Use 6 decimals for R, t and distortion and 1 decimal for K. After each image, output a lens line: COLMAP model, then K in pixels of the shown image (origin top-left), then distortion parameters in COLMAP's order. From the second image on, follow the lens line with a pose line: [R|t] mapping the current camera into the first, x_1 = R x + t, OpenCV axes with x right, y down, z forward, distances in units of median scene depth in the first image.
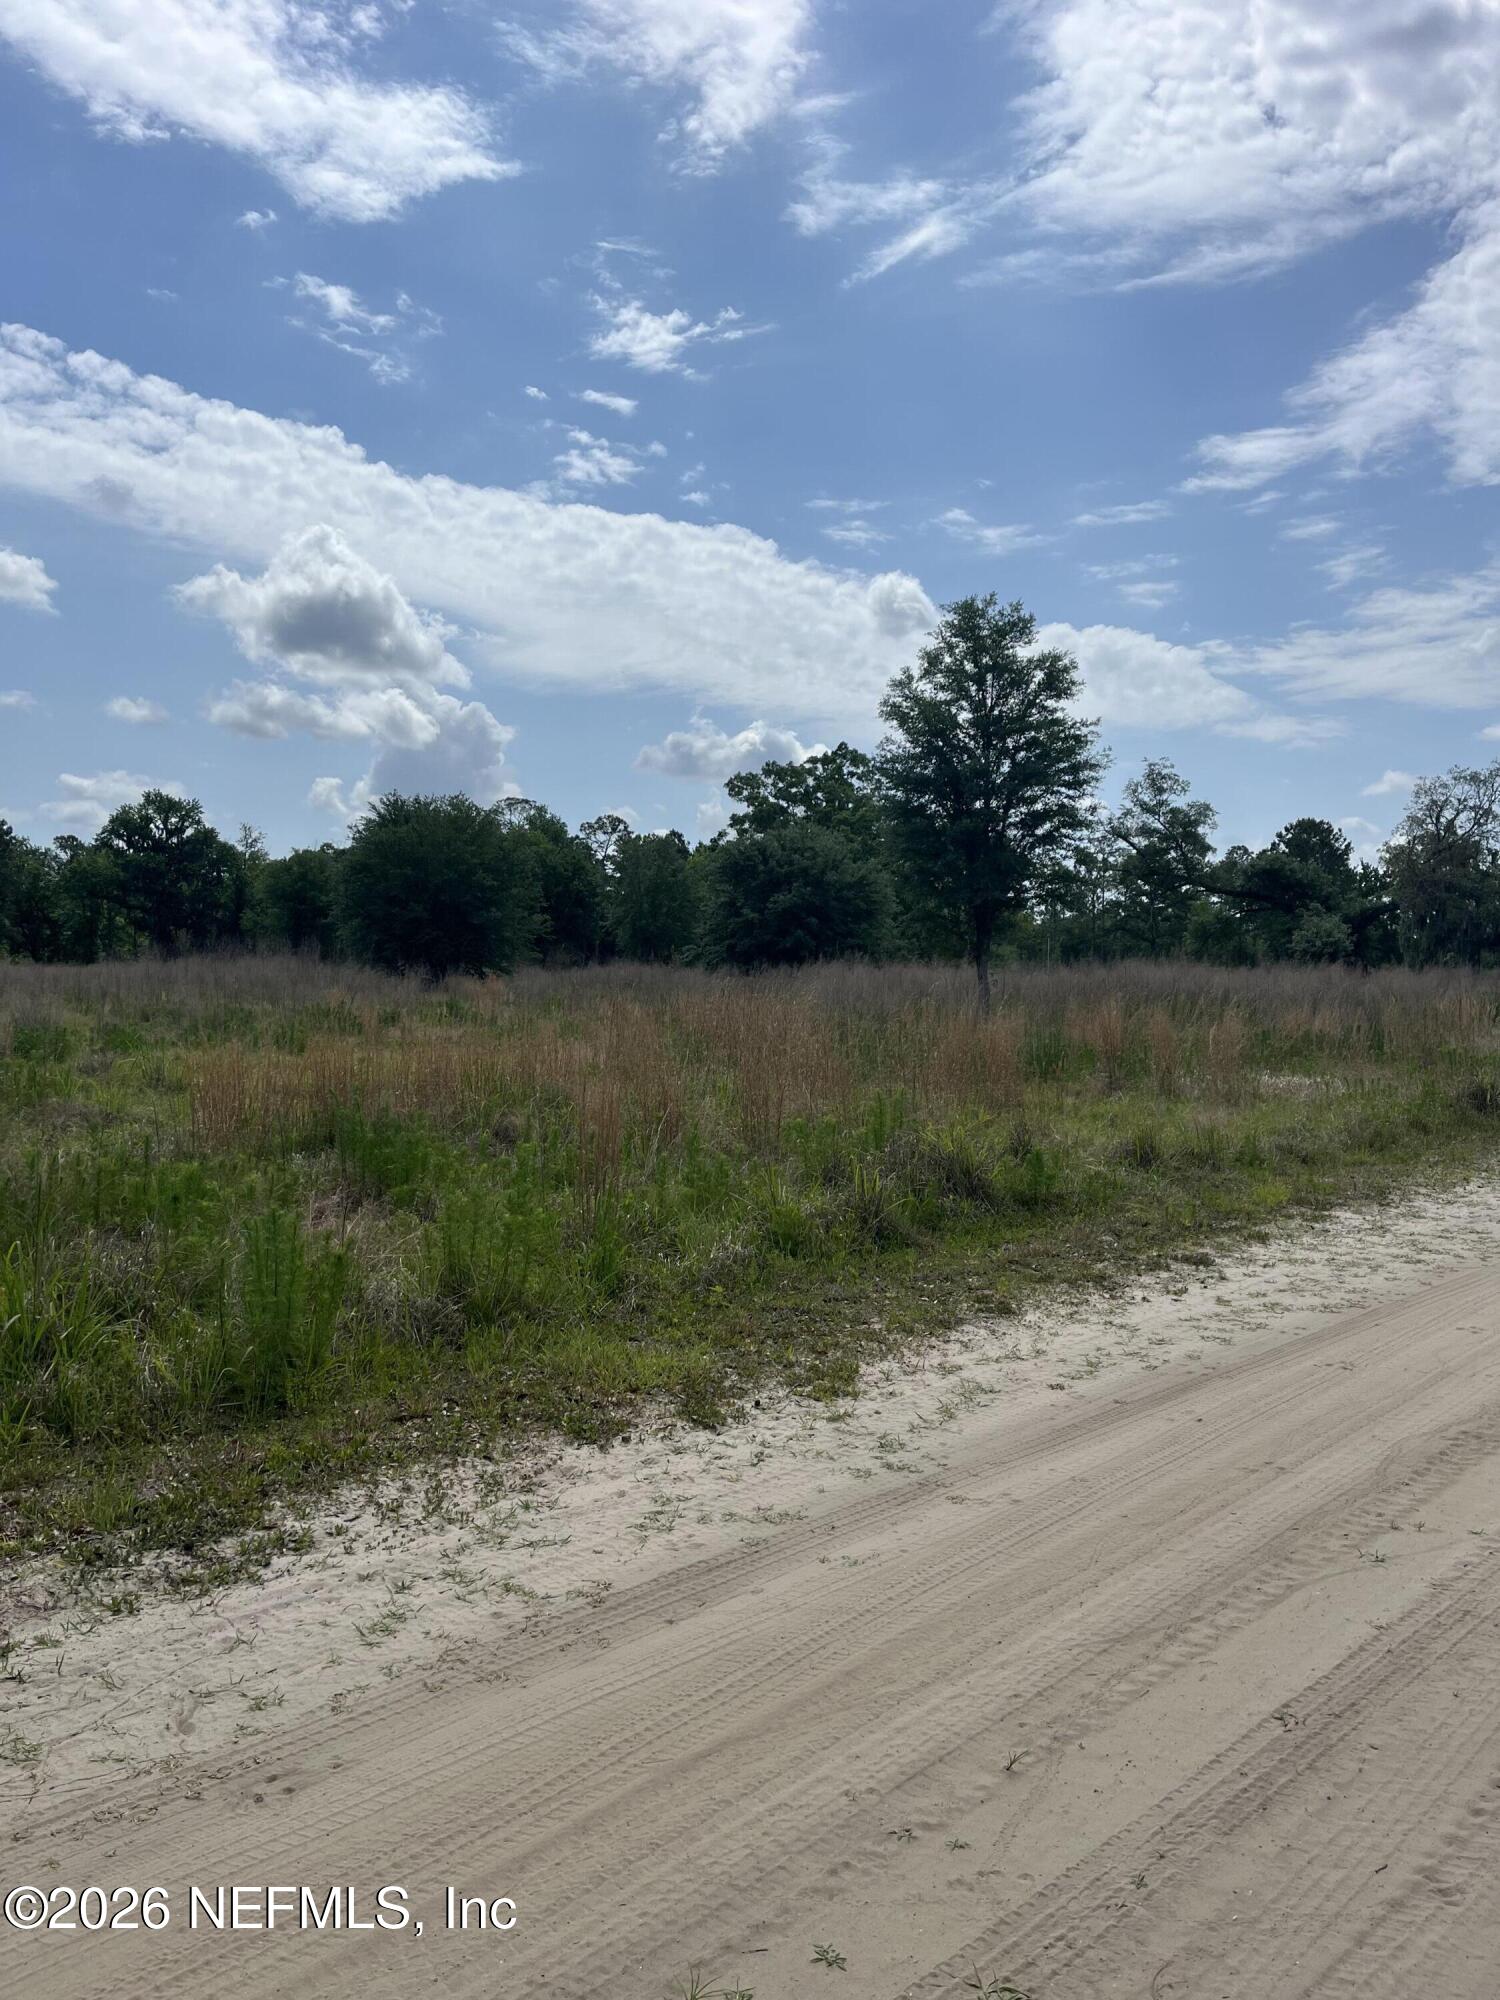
lens RADIAL K [[1510.1, 0, 744.6], [0, 1510.1, 968.0], [0, 0, 1]] dist [0.059201, -0.068598]
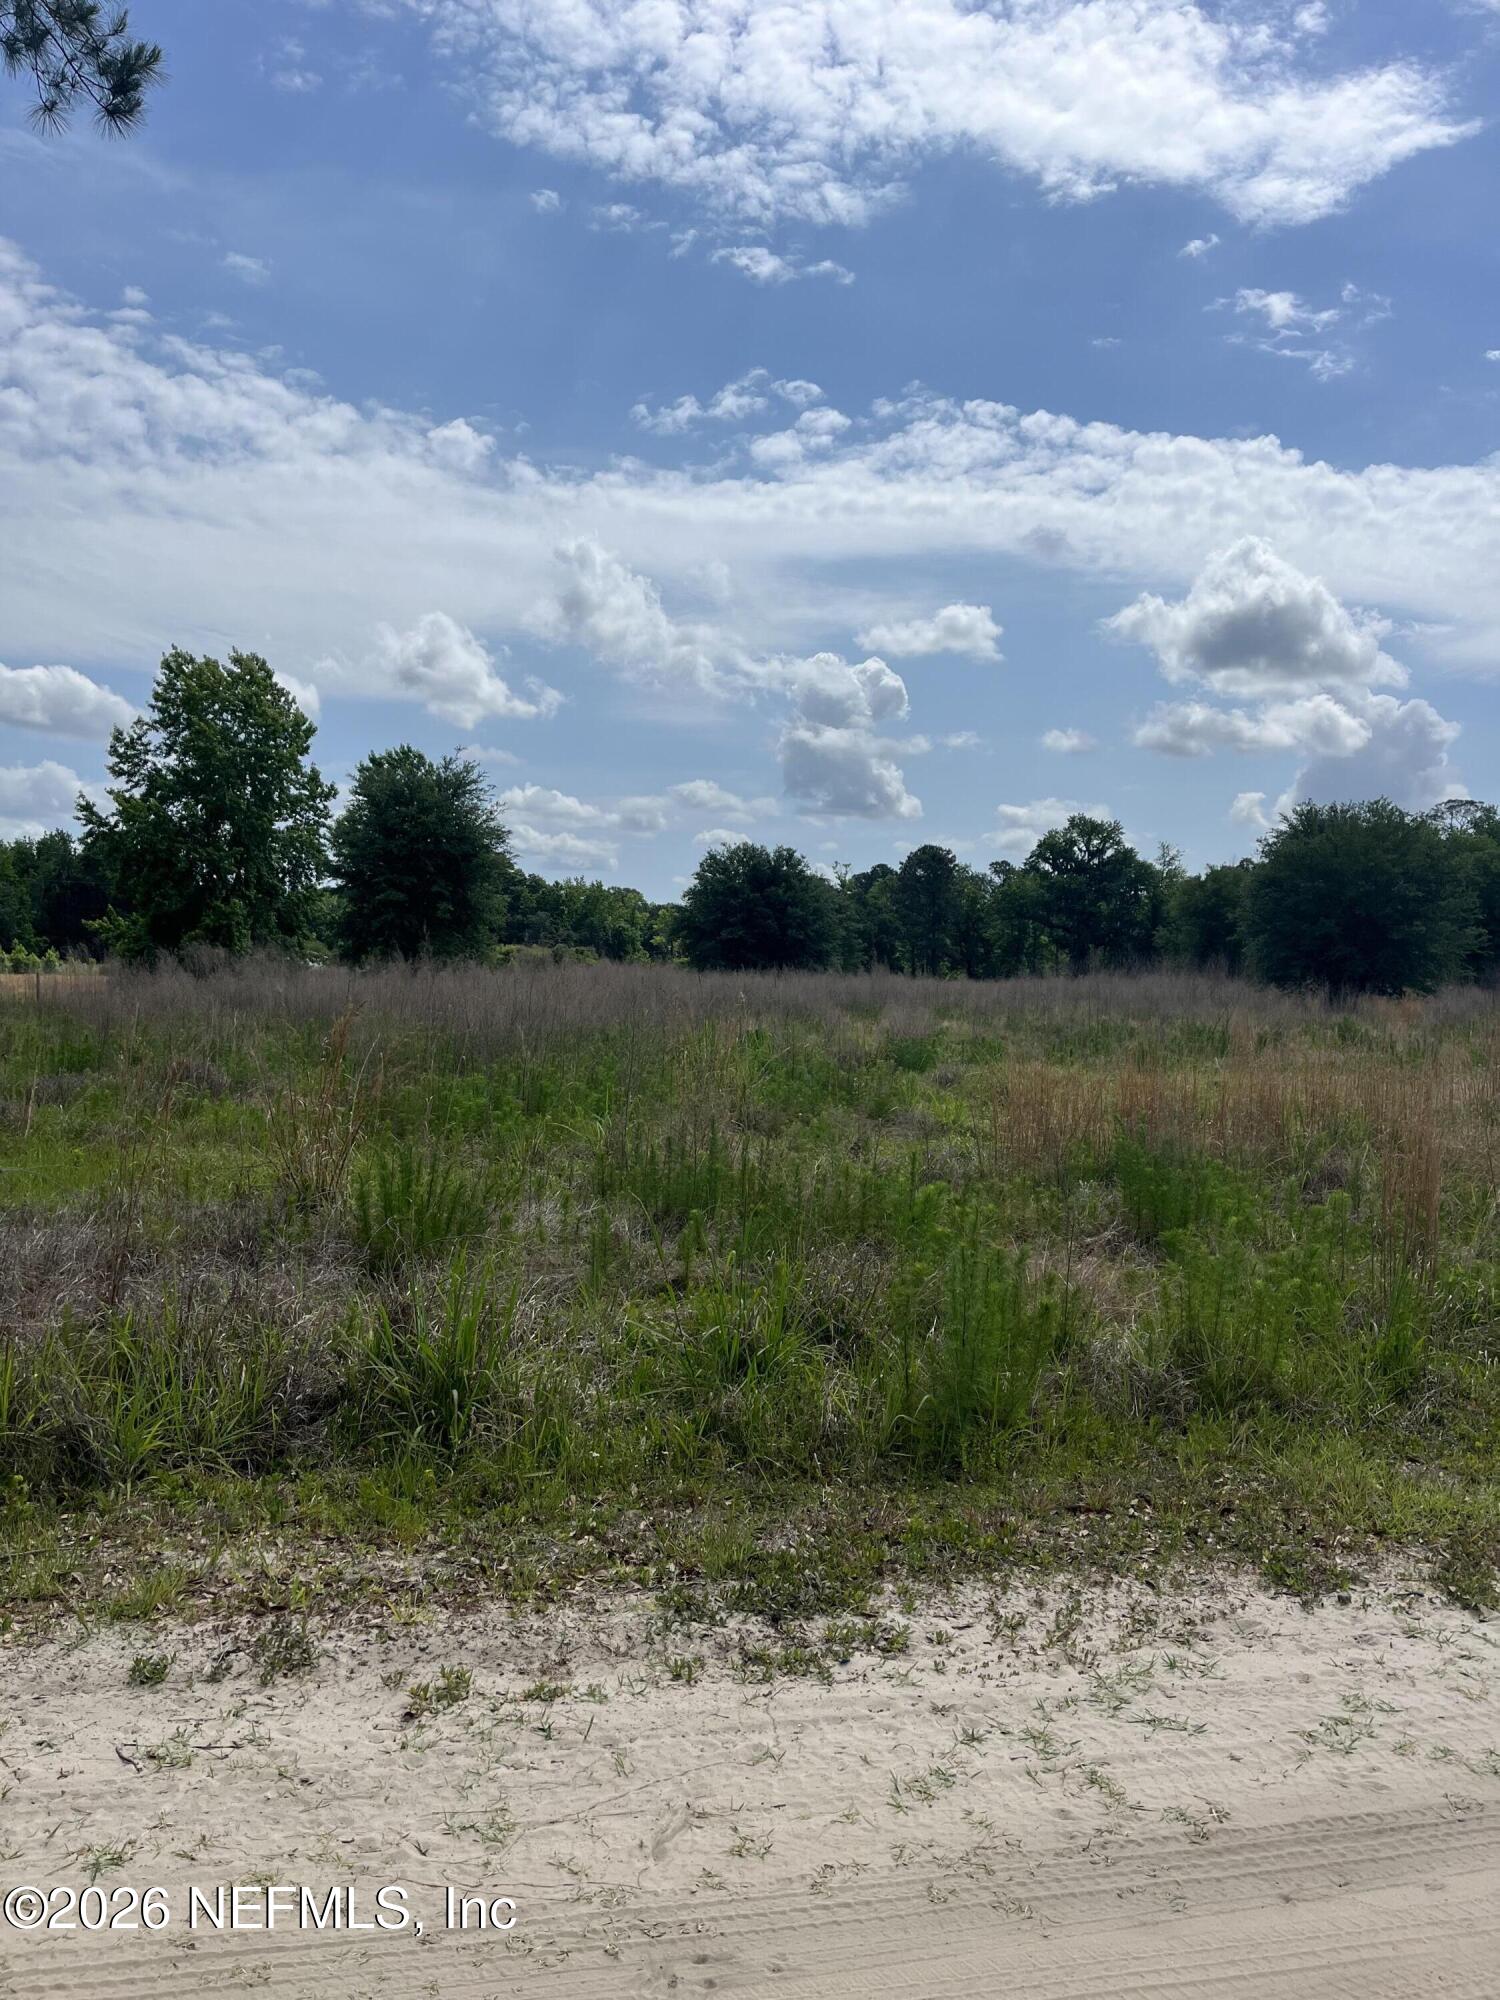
lens RADIAL K [[1510.1, 0, 744.6], [0, 1510.1, 968.0], [0, 0, 1]] dist [0.059201, -0.068598]
pose [[0.832143, 0.002857, -0.554553, 0.110710], [-0.009040, 0.999924, -0.008414, 0.000440], [0.554487, 0.012015, 0.832106, 0.210372]]
